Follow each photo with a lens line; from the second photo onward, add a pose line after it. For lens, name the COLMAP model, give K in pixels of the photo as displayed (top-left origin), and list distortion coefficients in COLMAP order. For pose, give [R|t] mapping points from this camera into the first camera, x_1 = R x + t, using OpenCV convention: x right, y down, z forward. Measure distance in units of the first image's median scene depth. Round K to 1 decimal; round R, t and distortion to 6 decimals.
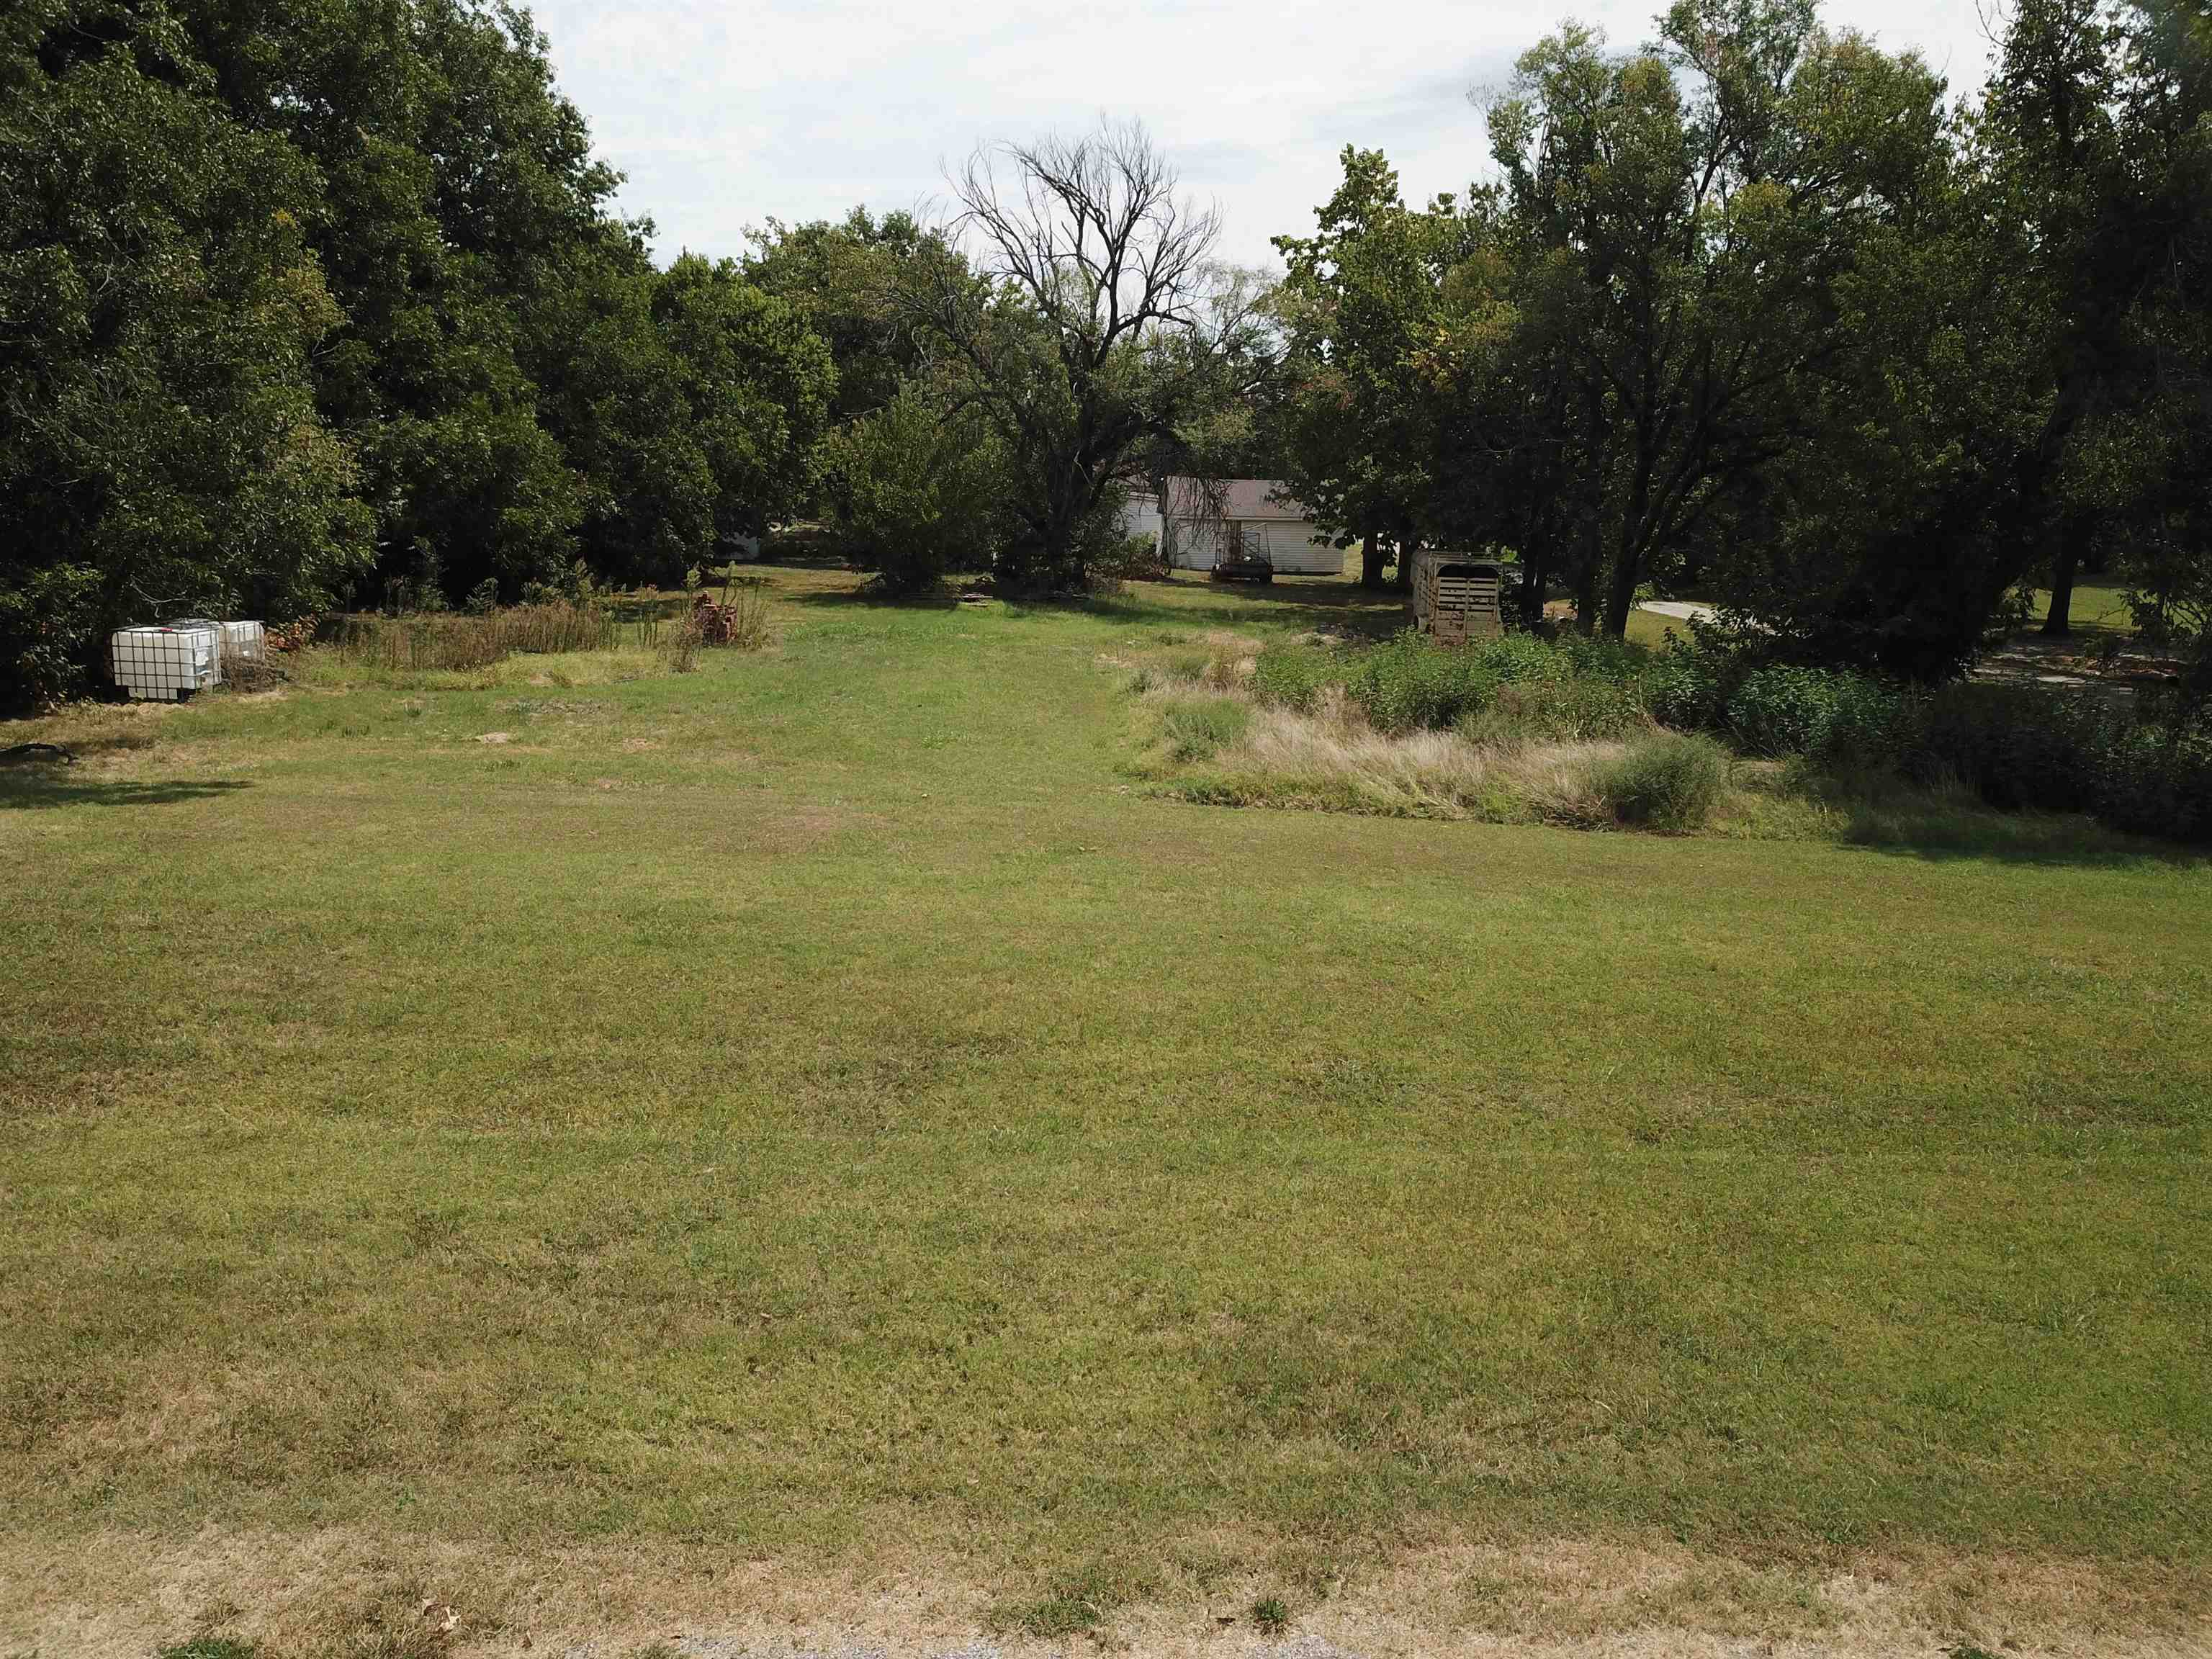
lens RADIAL K [[1726.8, 0, 1106.1], [0, 1726.8, 830.4], [0, 0, 1]] dist [0.019184, -0.007962]
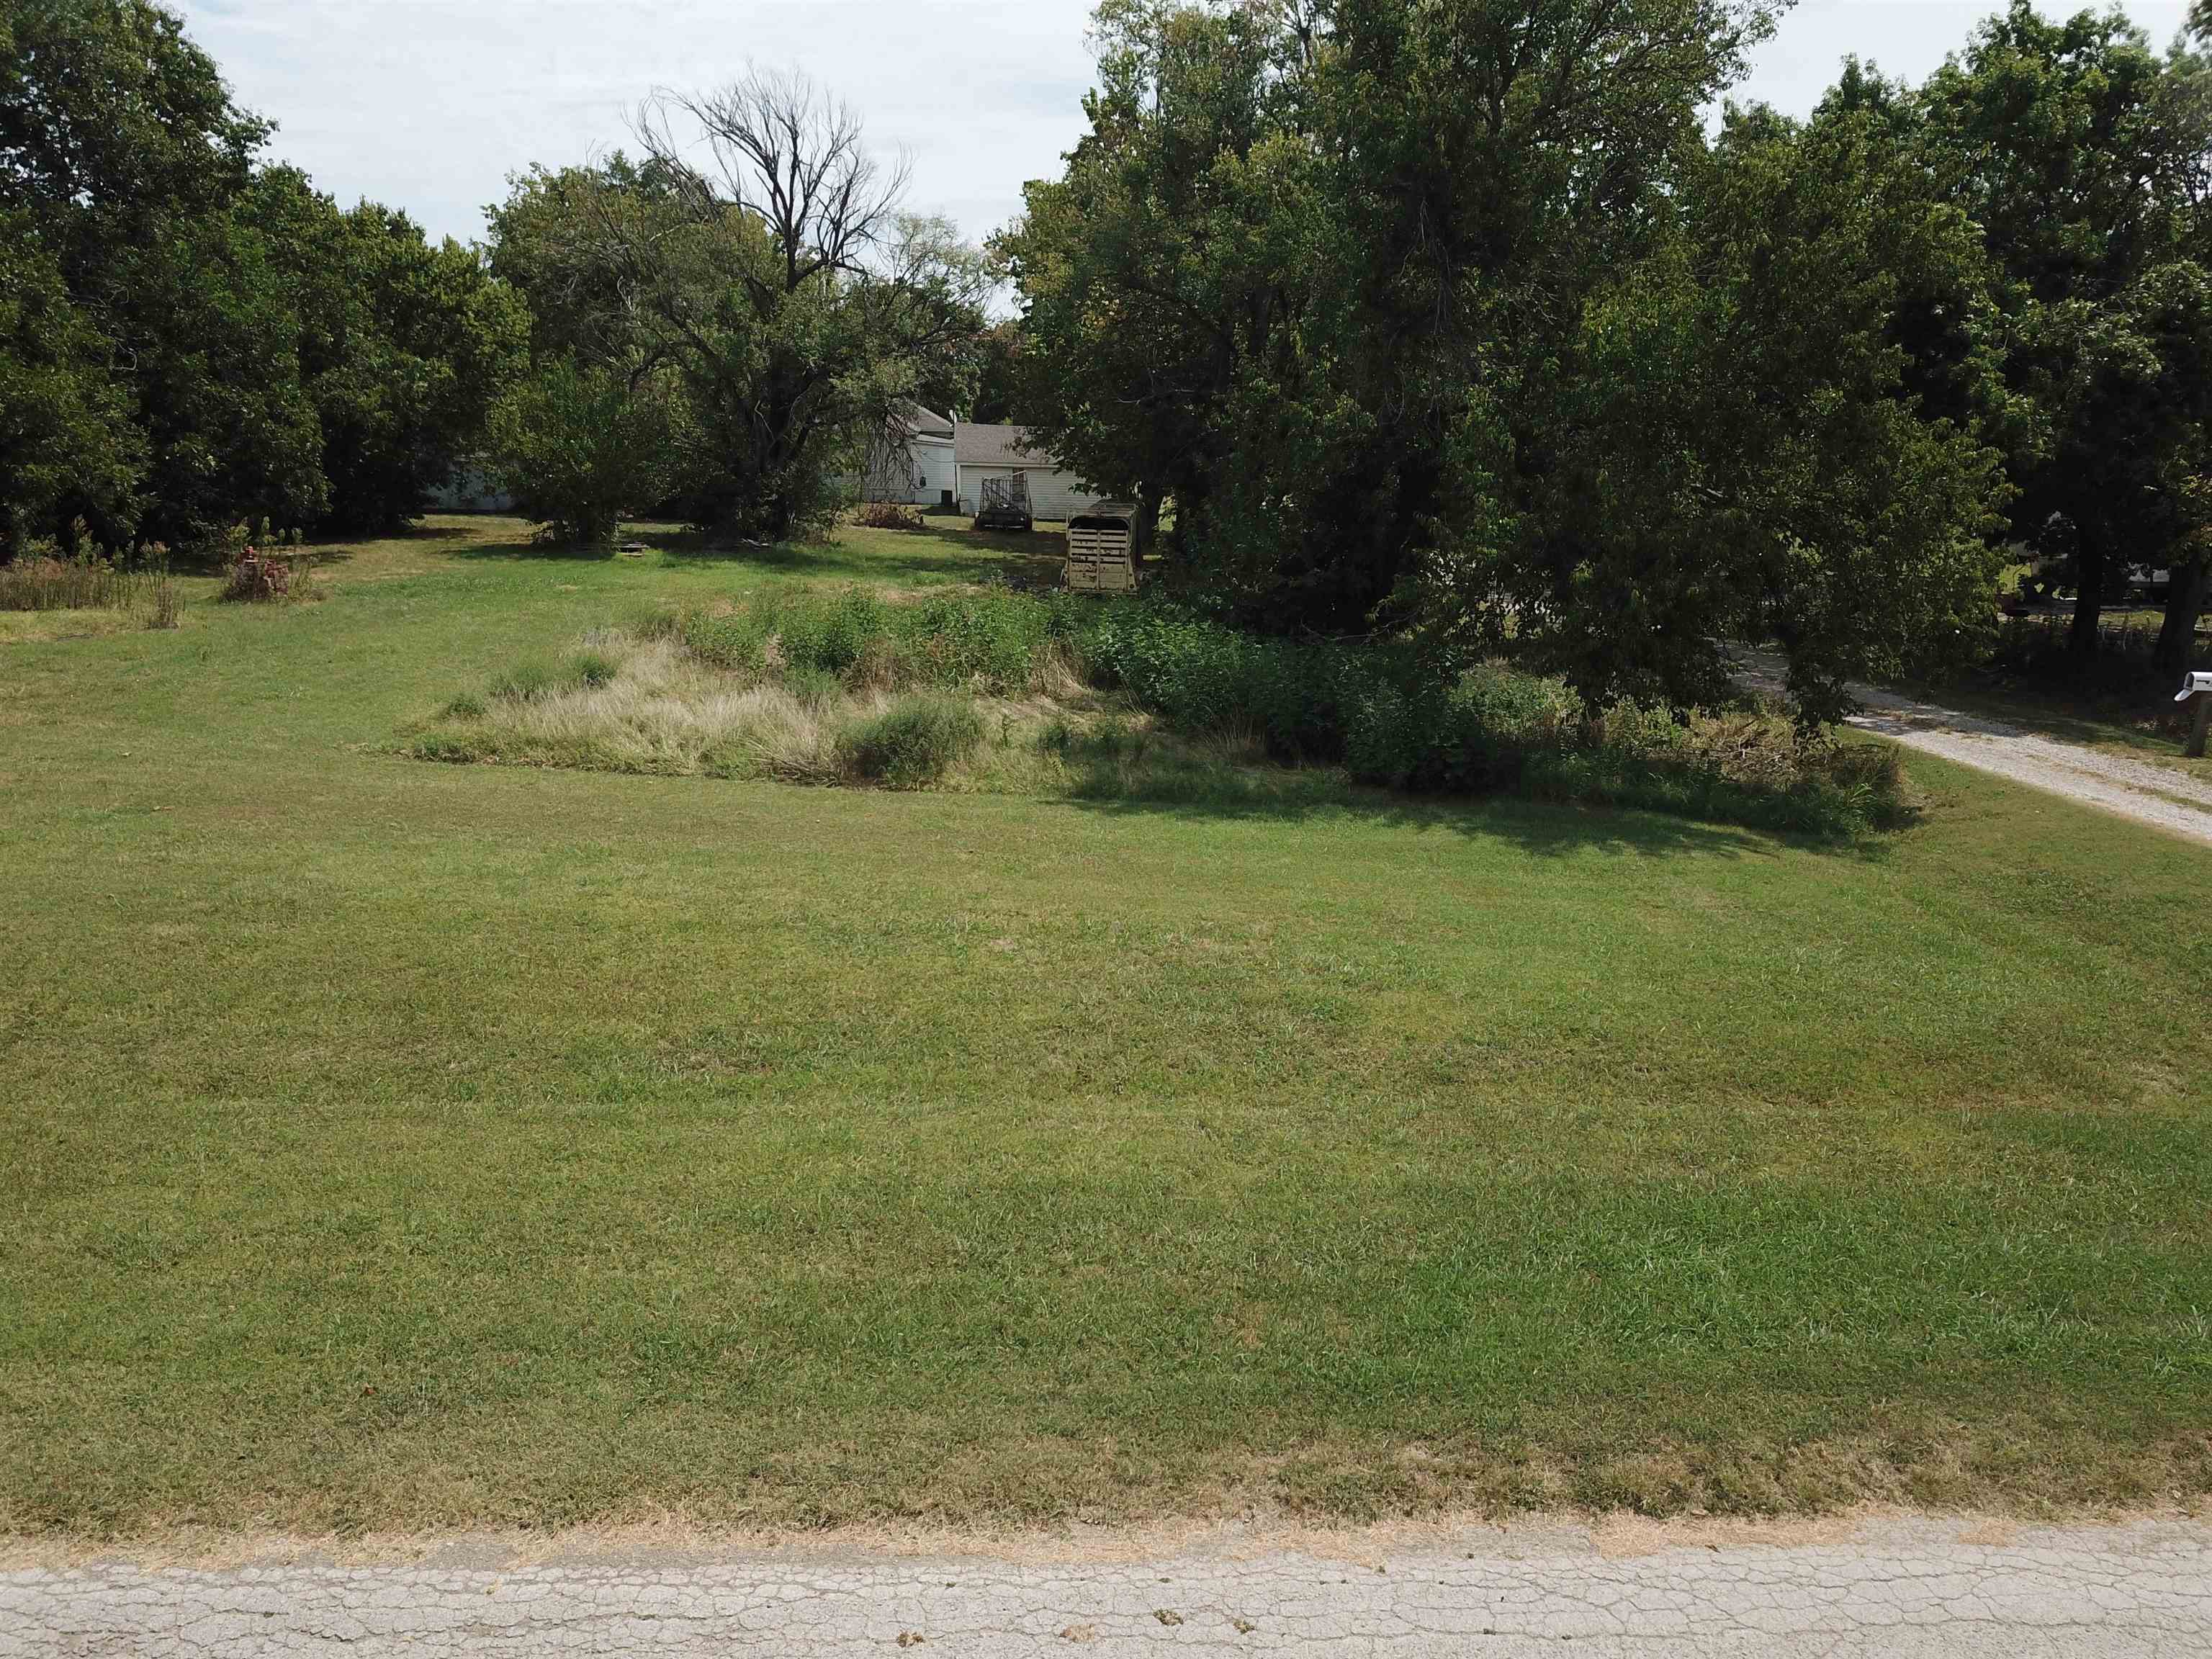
lens RADIAL K [[1726.8, 0, 1106.4], [0, 1726.8, 829.0], [0, 0, 1]] dist [0.019184, -0.007962]
pose [[0.999991, -0.004201, 0.000333, 0.192934], [0.004189, 0.999488, 0.031735, -0.002516], [-0.000466, -0.031733, 0.999496, -0.011946]]
